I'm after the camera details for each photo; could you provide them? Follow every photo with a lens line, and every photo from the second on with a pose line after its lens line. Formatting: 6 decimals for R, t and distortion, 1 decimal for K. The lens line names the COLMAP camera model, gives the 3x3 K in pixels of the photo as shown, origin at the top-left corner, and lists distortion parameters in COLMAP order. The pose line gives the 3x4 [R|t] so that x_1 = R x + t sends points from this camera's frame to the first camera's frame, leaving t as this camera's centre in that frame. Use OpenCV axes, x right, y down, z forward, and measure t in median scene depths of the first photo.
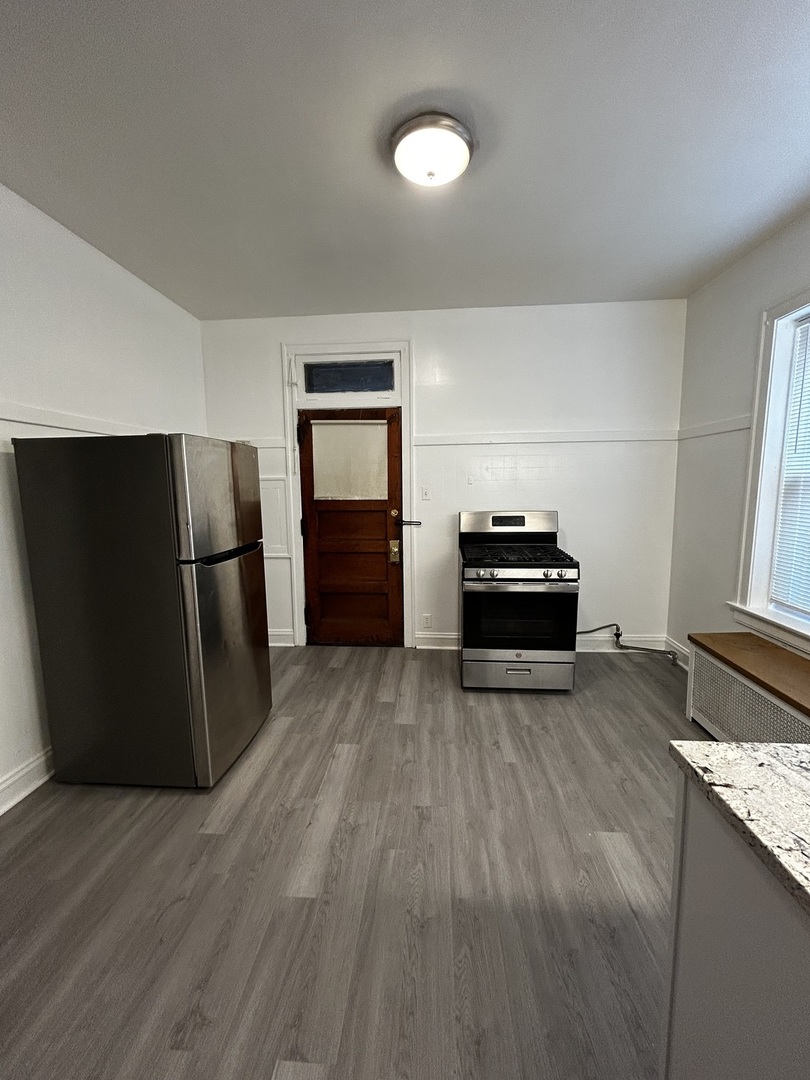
lens RADIAL K [[433.4, 0, 405.0], [0, 433.4, 539.8], [0, 0, 1]] dist [-0.000272, -0.000122]
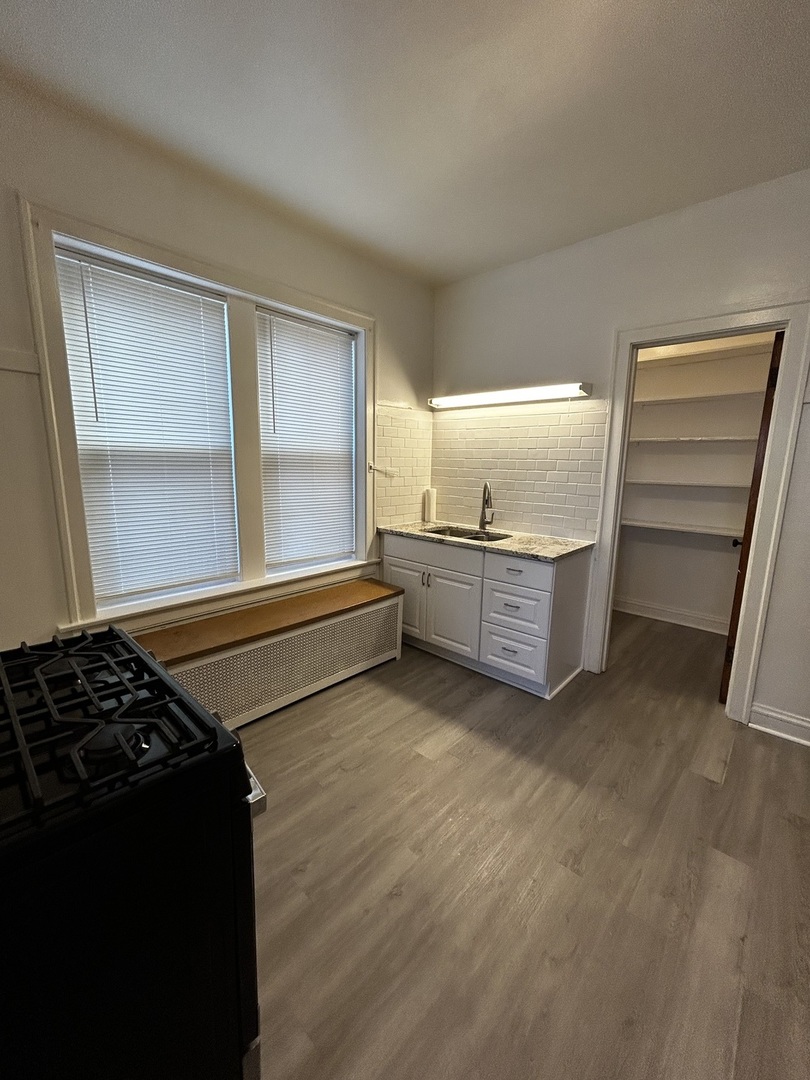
lens RADIAL K [[433.4, 0, 403.5], [0, 433.4, 542.5], [0, 0, 1]] dist [-0.000272, -0.000122]
pose [[-0.783623, -0.110073, 0.611407, -0.144673], [0.070773, 0.961953, 0.263890, -0.196551], [-0.617192, 0.250061, -0.746018, 1.691292]]
